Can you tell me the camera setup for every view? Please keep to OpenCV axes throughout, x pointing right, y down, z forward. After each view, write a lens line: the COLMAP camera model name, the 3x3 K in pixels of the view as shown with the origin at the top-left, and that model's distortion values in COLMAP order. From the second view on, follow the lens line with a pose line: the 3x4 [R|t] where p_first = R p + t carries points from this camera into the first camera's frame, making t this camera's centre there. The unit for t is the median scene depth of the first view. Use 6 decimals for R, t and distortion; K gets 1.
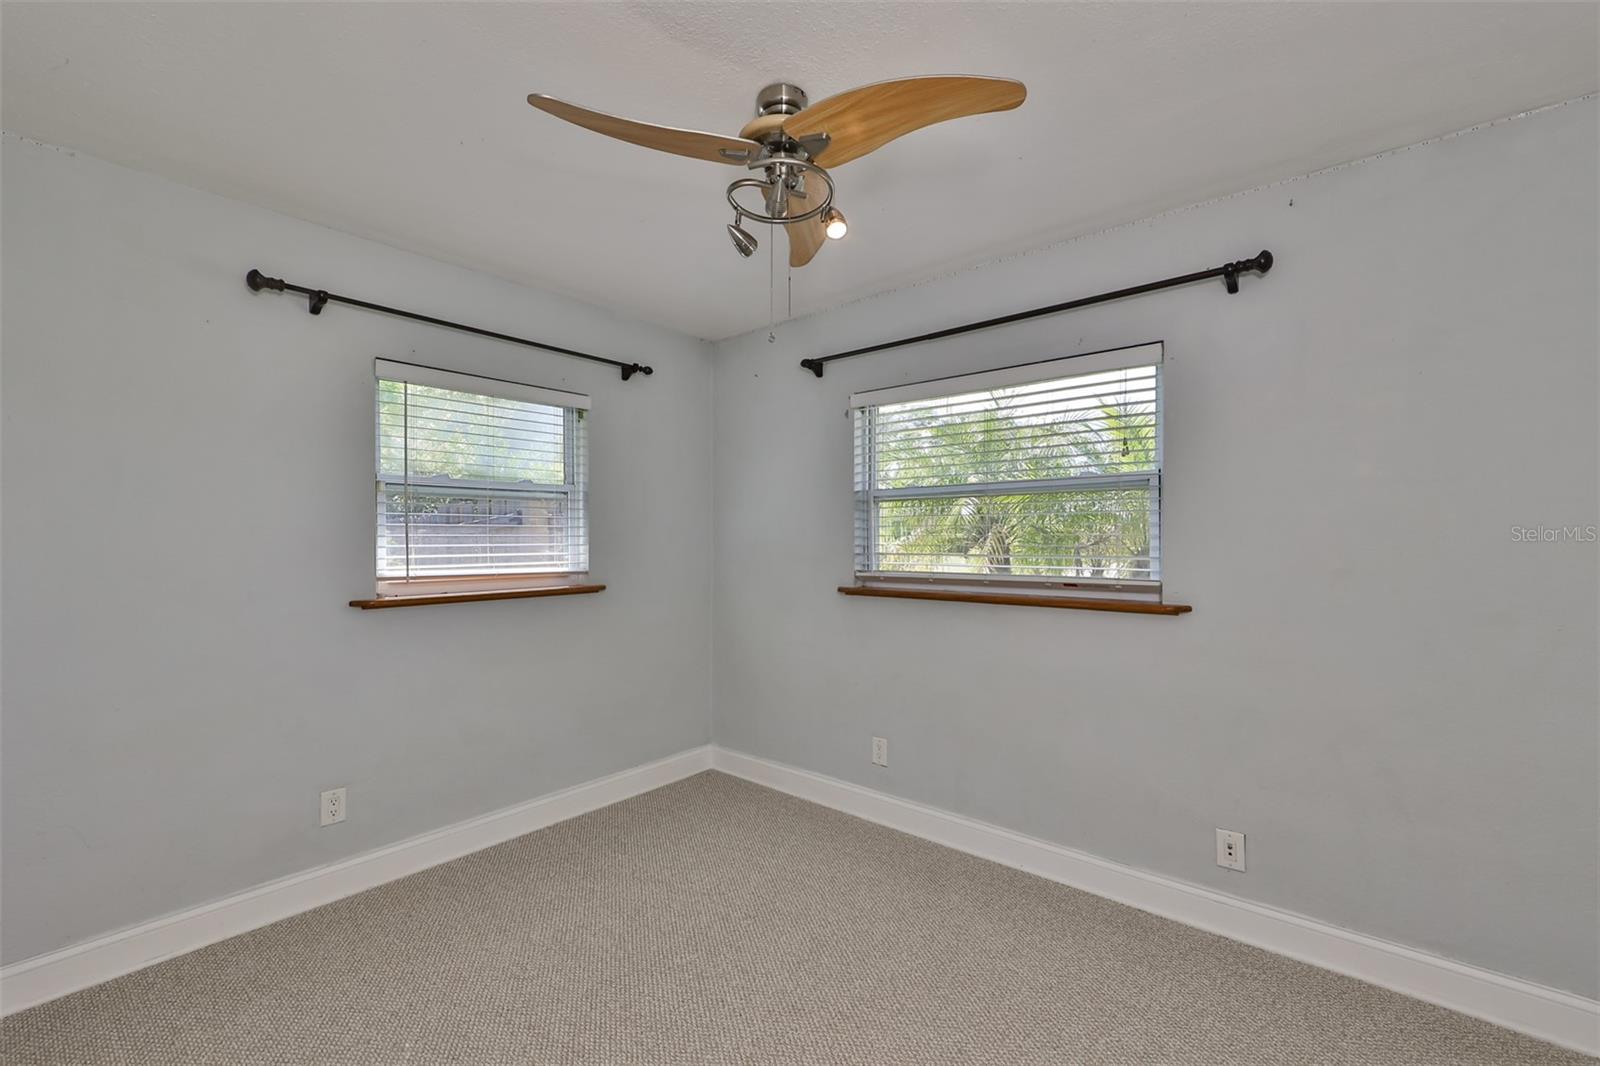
lens RADIAL K [[685.6, 0, 765.2], [0, 685.6, 536.8], [0, 0, 1]] dist [0.003112, 0.000153]
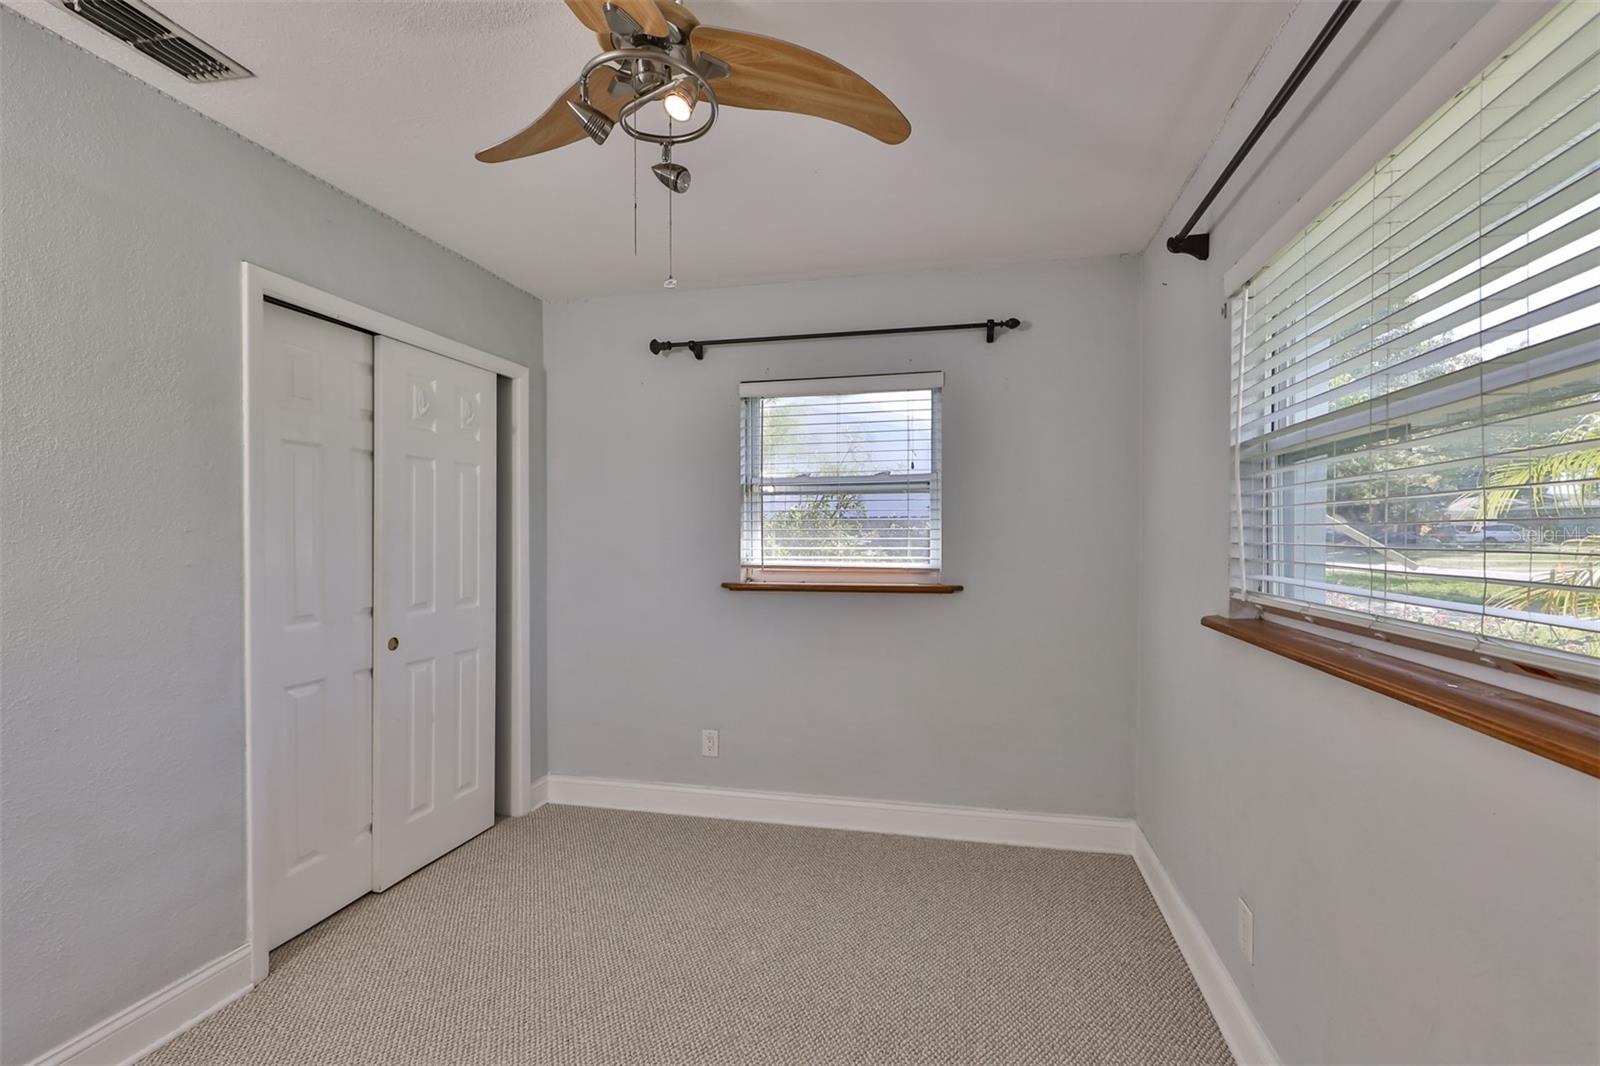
lens RADIAL K [[685.6, 0, 794.7], [0, 685.6, 534.9], [0, 0, 1]] dist [0.003112, 0.000153]
pose [[0.483659, 0.002074, -0.875254, 0.453986], [0.004807, 0.999976, 0.005026, 0.000819], [0.875243, -0.006638, 0.483638, 0.426887]]
